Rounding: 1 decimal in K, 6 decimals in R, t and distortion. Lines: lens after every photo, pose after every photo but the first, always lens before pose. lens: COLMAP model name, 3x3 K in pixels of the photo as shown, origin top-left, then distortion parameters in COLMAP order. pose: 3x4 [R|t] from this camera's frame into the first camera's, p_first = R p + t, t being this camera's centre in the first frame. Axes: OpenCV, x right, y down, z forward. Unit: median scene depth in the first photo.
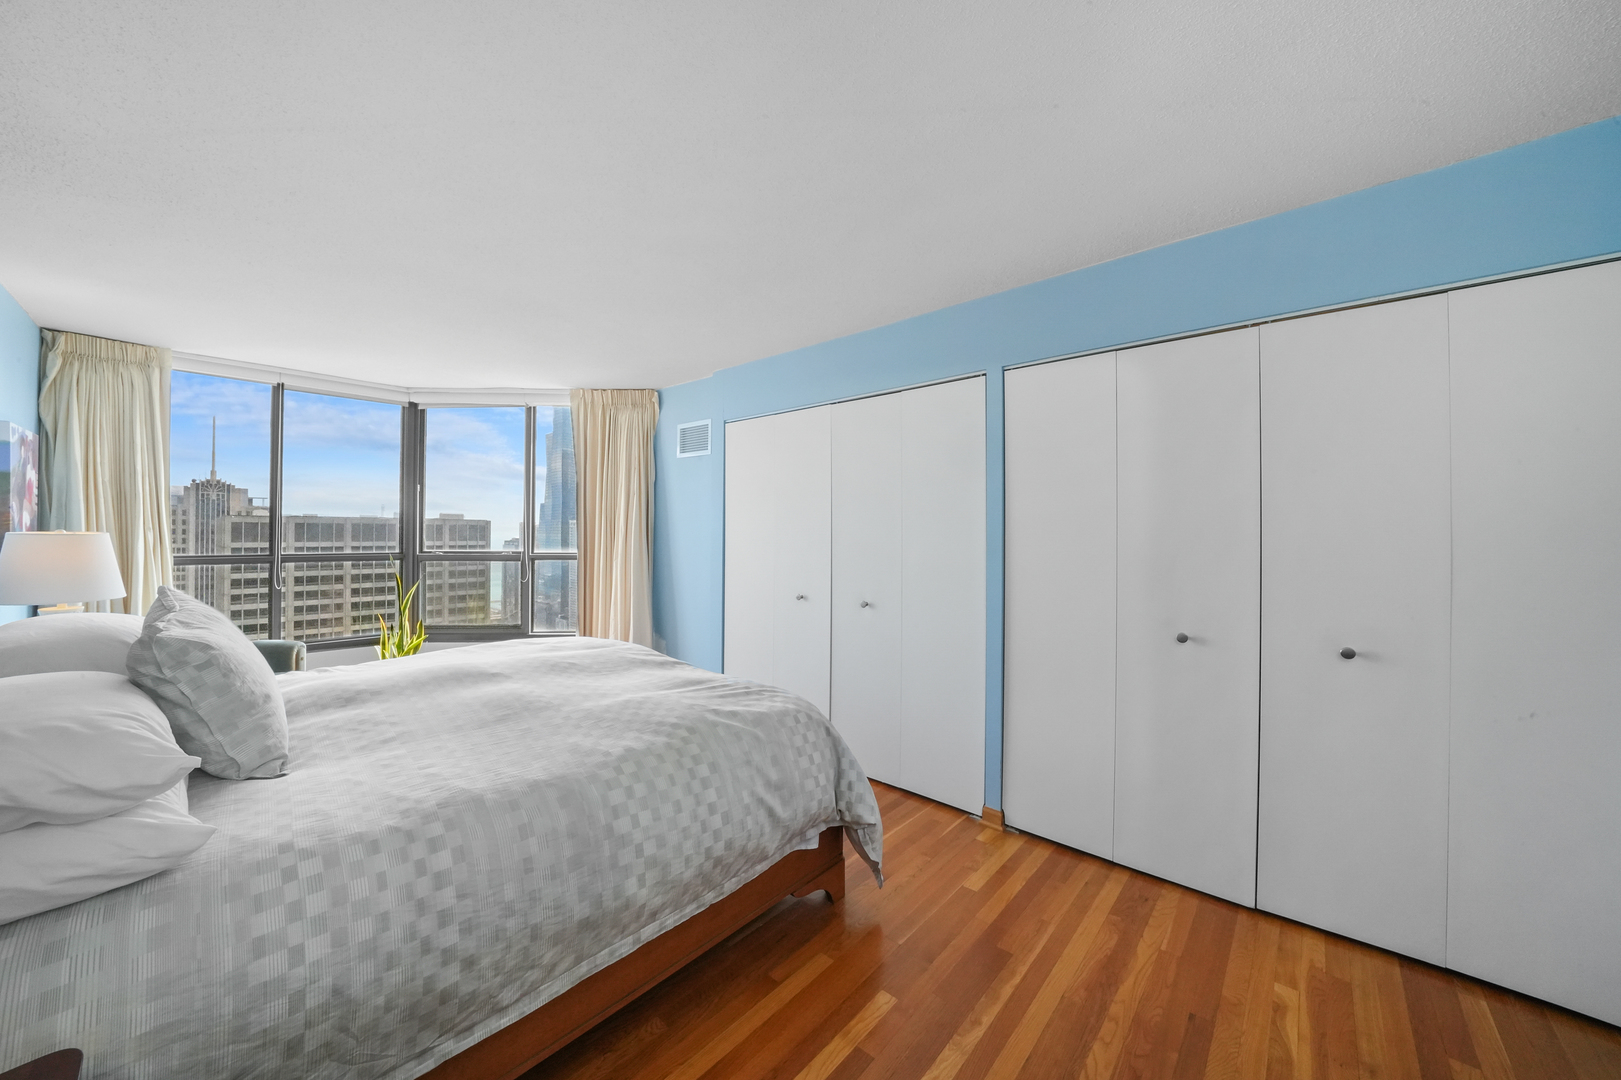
lens RADIAL K [[569.7, 0, 805.0], [0, 569.7, 532.2], [0, 0, 1]] dist [-0.020557, 0.000302]
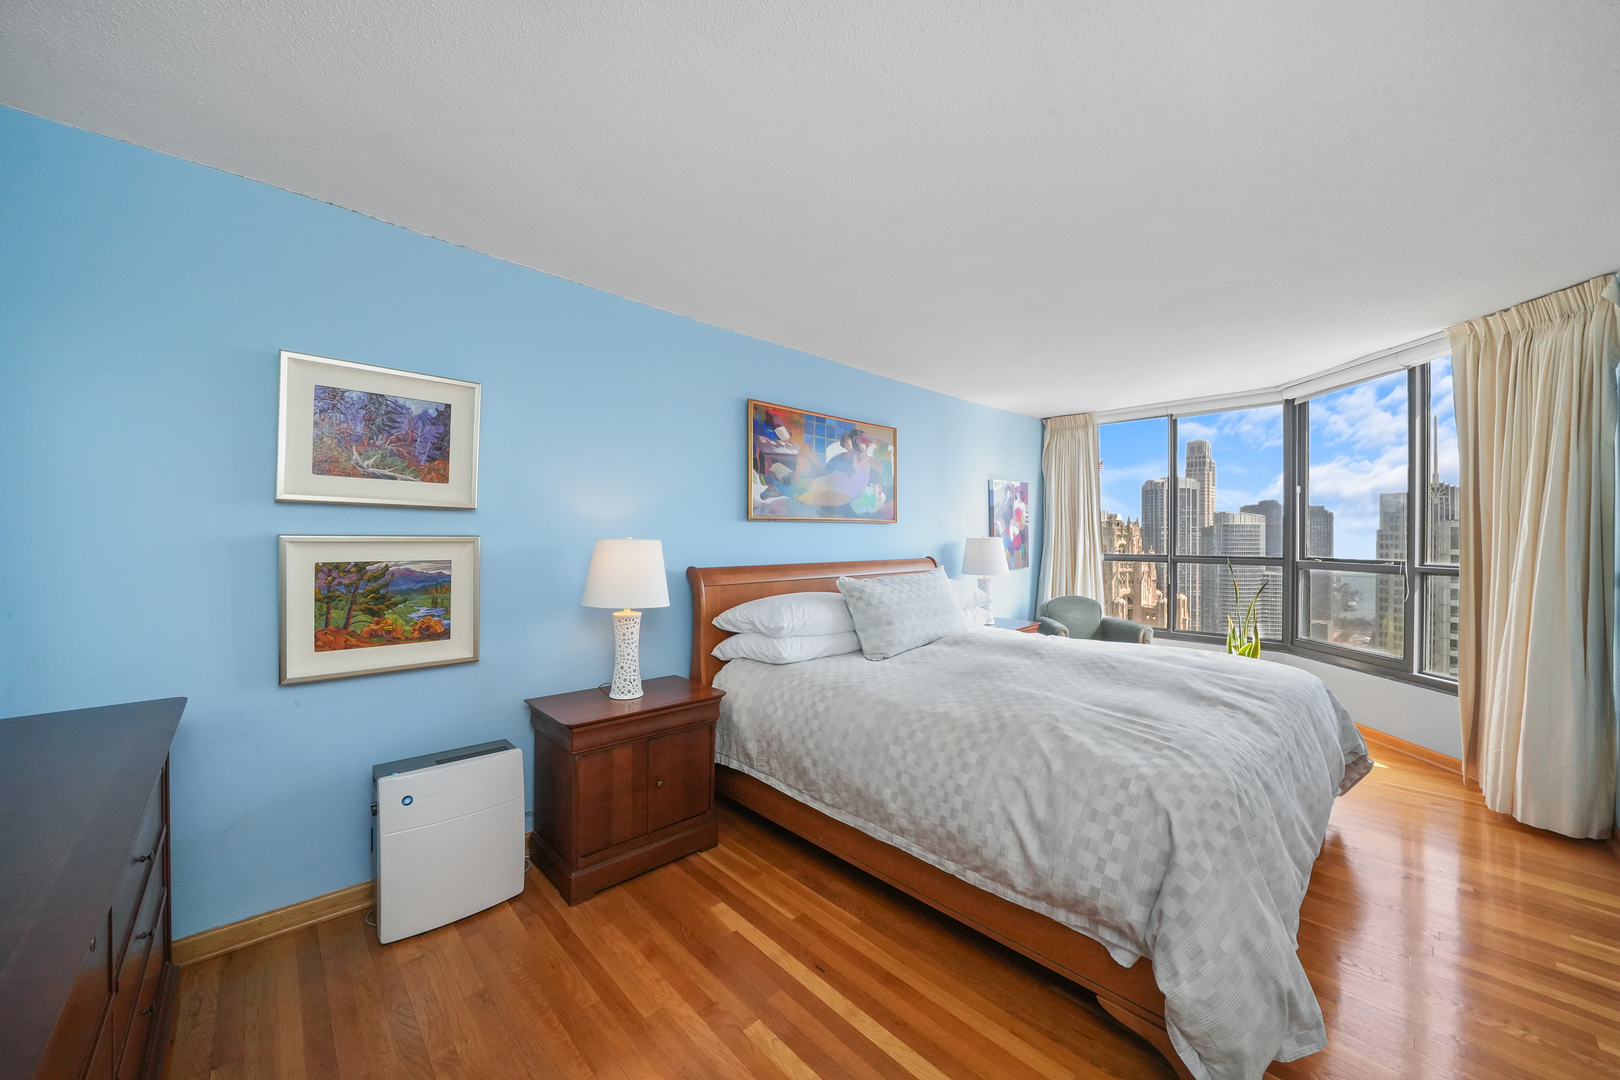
lens RADIAL K [[589.8, 0, 810.0], [0, 589.8, 540.0], [0, 0, 1]] dist [-0.019239, 0.000214]
pose [[-0.076626, 0.001627, -0.997059, 0.973503], [0.001389, 0.999998, 0.001525, 0.007599], [0.997059, -0.001269, -0.076628, 0.799461]]
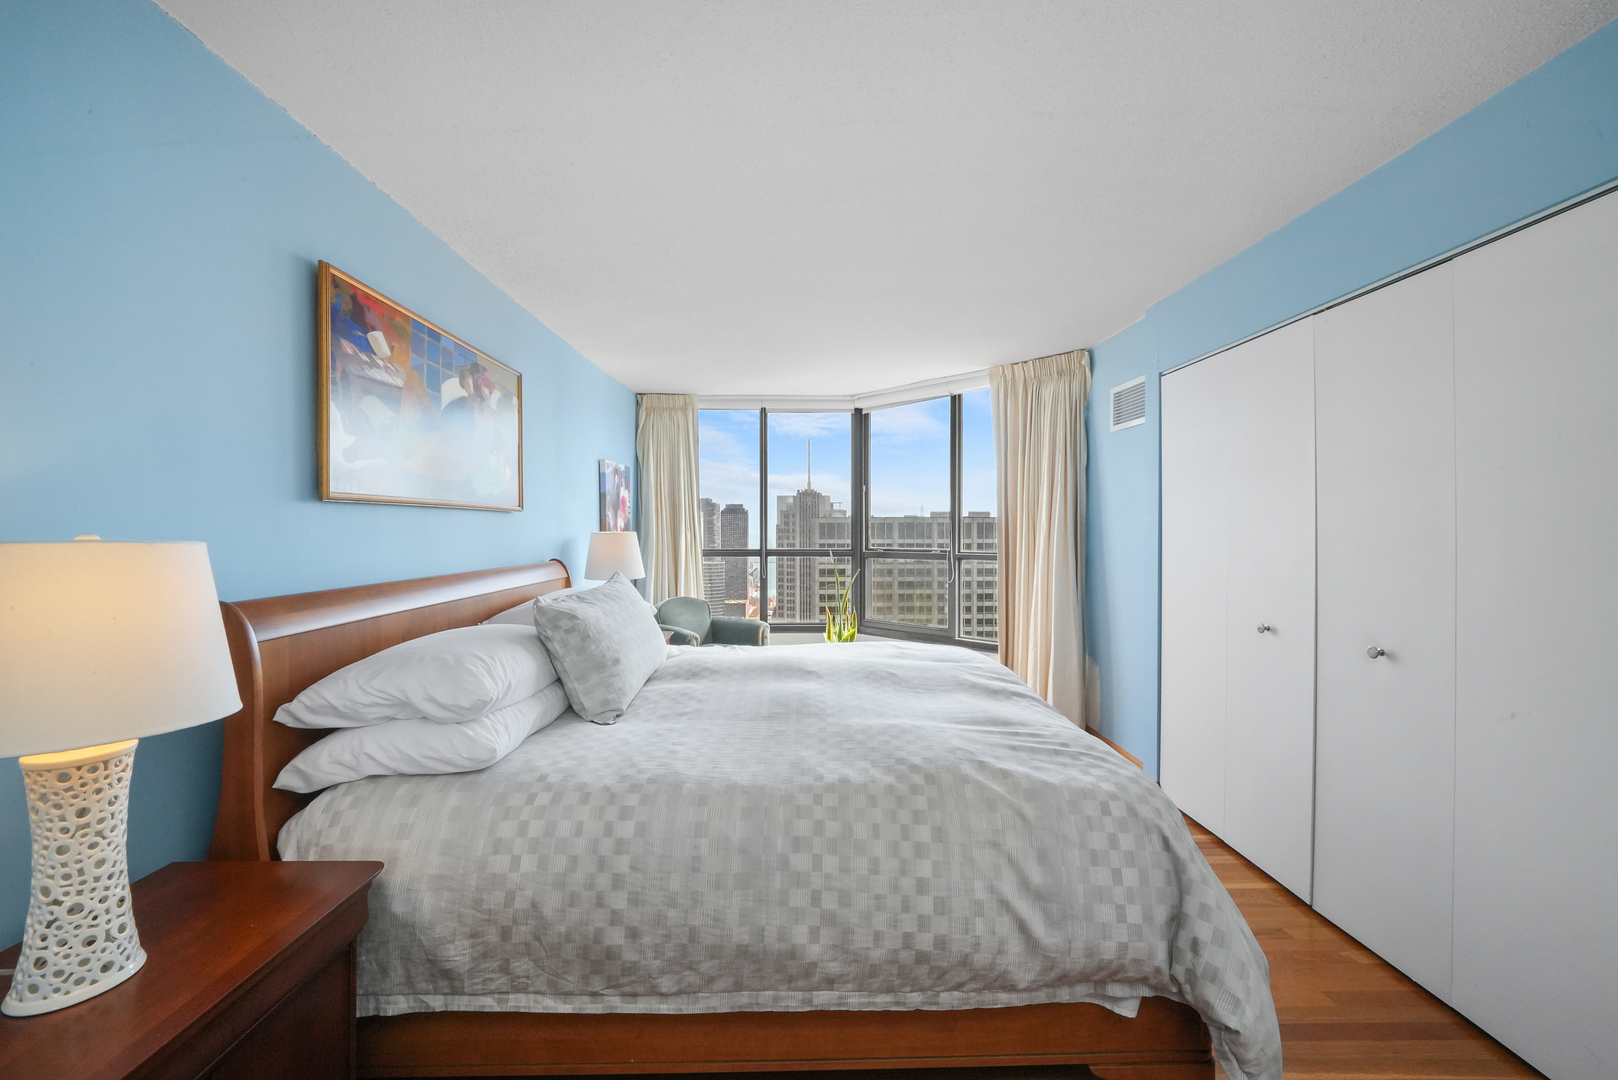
lens RADIAL K [[644.3, 0, 806.9], [0, 644.3, 534.9], [0, 0, 1]] dist [-0.005011, 0.000088]
pose [[0.681479, -0.000308, -0.731838, 0.369995], [0.006766, 0.999960, 0.005880, 0.002290], [0.731806, -0.008959, 0.681454, 0.289404]]
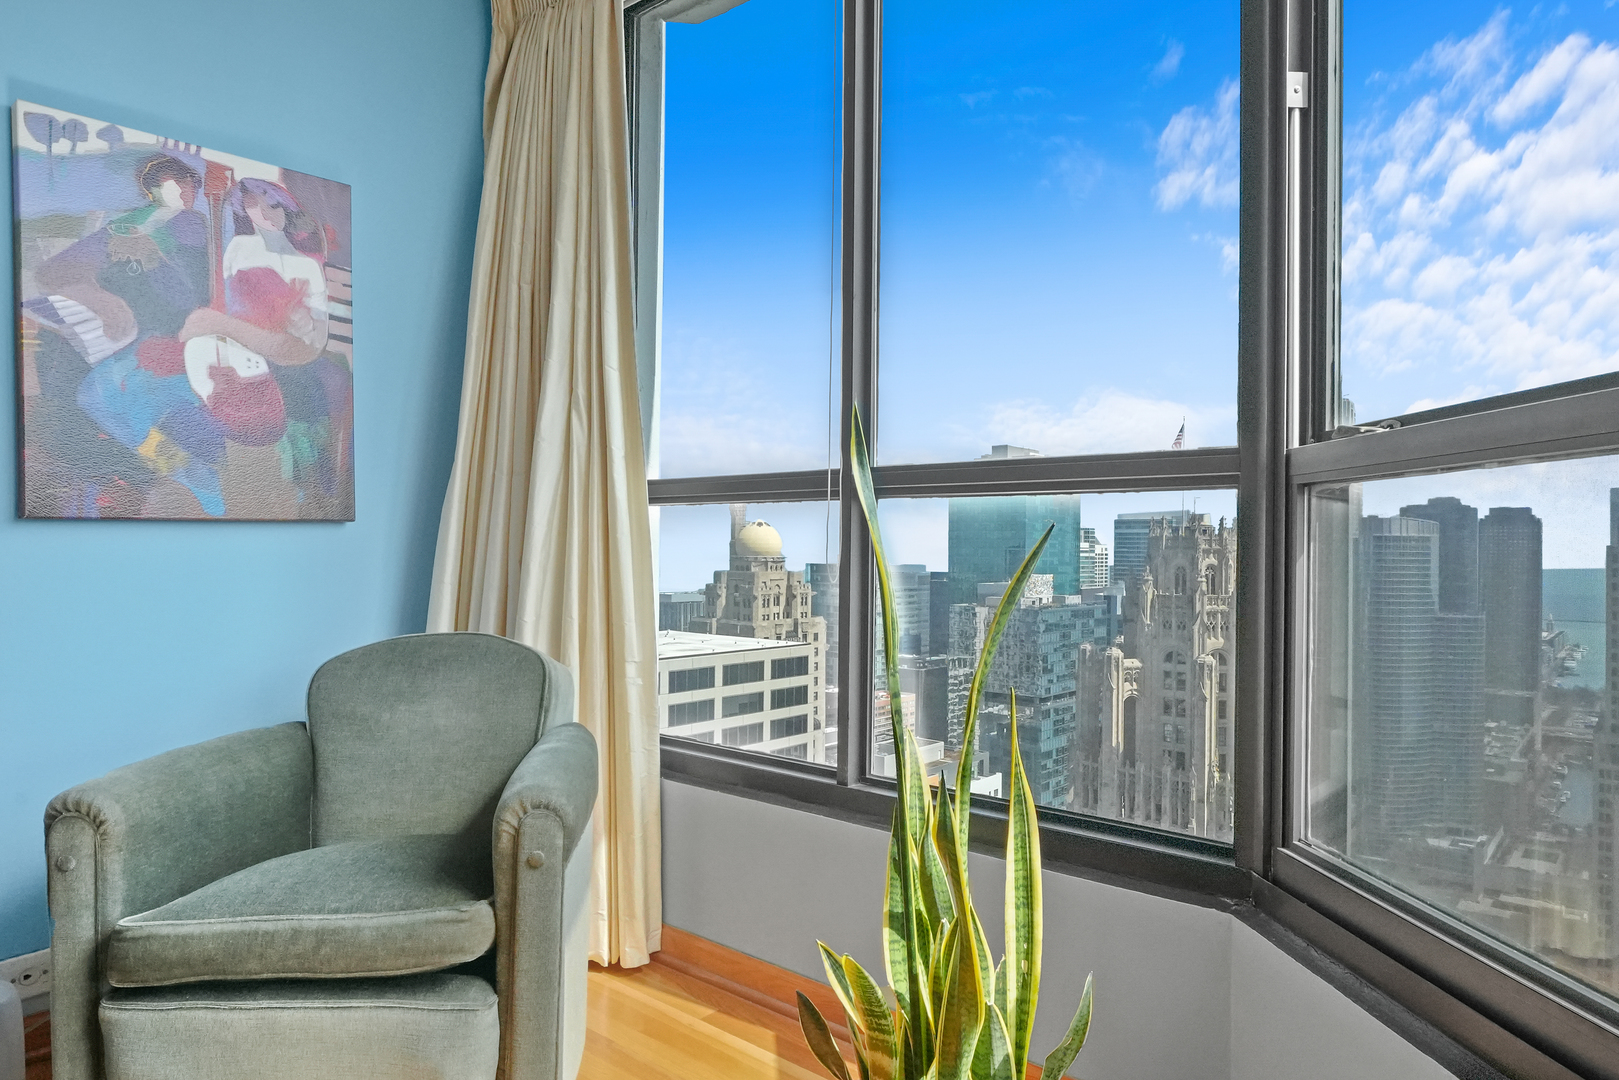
lens RADIAL K [[1001.5, 0, 809.5], [0, 1001.5, 540.0], [0, 0, 1]] dist [-0.004060, -0.002992]
pose [[0.023706, -0.014947, -0.999607, -1.045303], [-0.007263, 0.999859, -0.015123, 0.214522], [0.999693, 0.007619, 0.023594, 2.430193]]
